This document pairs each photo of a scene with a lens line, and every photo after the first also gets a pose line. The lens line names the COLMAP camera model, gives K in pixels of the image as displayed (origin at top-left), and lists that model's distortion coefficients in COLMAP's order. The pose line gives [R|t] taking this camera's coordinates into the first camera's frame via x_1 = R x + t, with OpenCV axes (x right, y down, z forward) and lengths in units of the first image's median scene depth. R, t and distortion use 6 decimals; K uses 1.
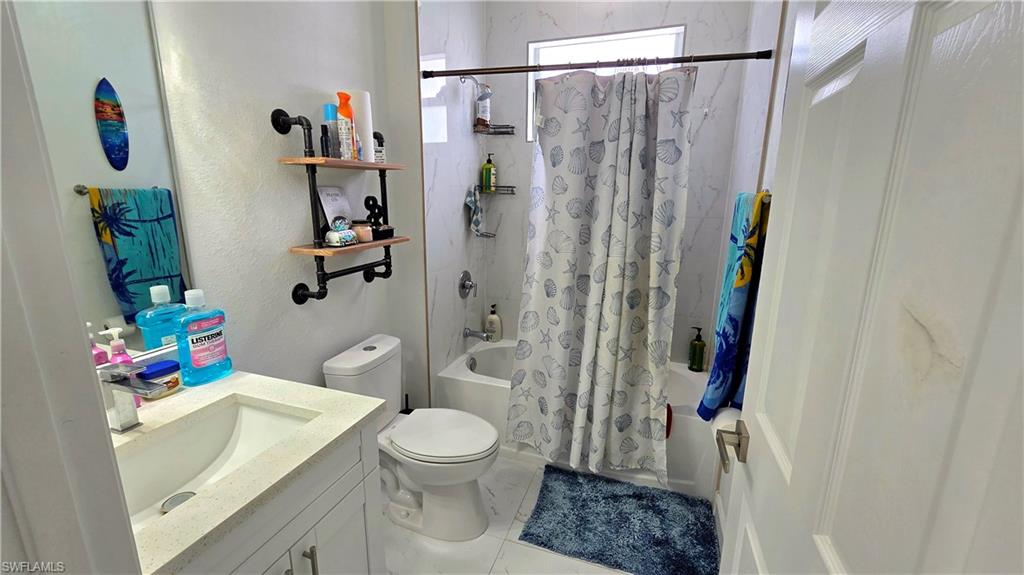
lens RADIAL K [[418.4, 0, 510.4], [0, 418.4, 289.9], [0, 0, 1]] dist [0.002576, -0.001253]
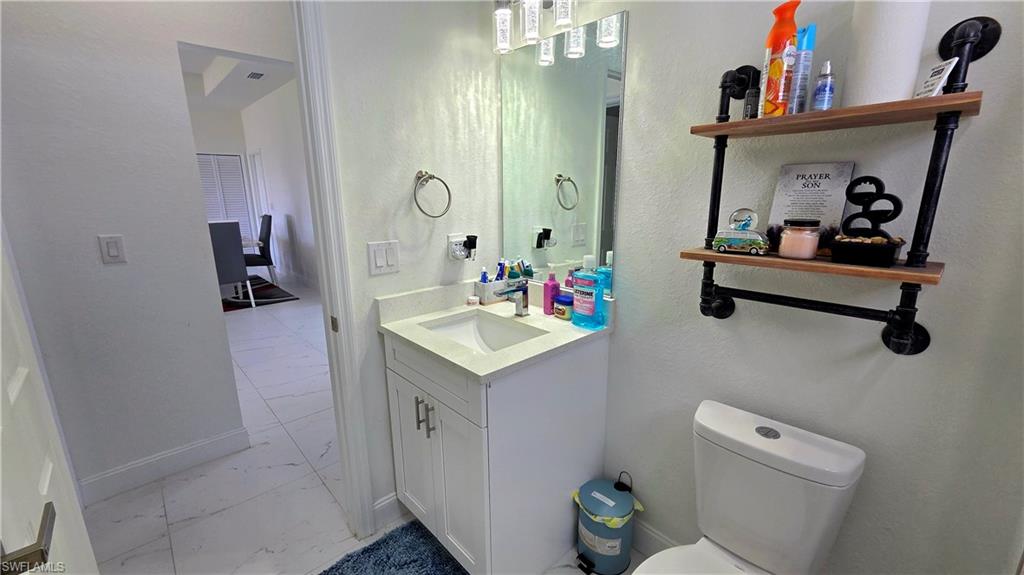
lens RADIAL K [[418.4, 0, 508.2], [0, 418.4, 288.6], [0, 0, 1]] dist [0.002576, -0.001253]
pose [[-0.475845, 0.200997, -0.856254, 0.428651], [-0.190887, 0.926731, 0.323623, -0.239151], [0.858565, 0.317442, -0.402612, 1.161917]]
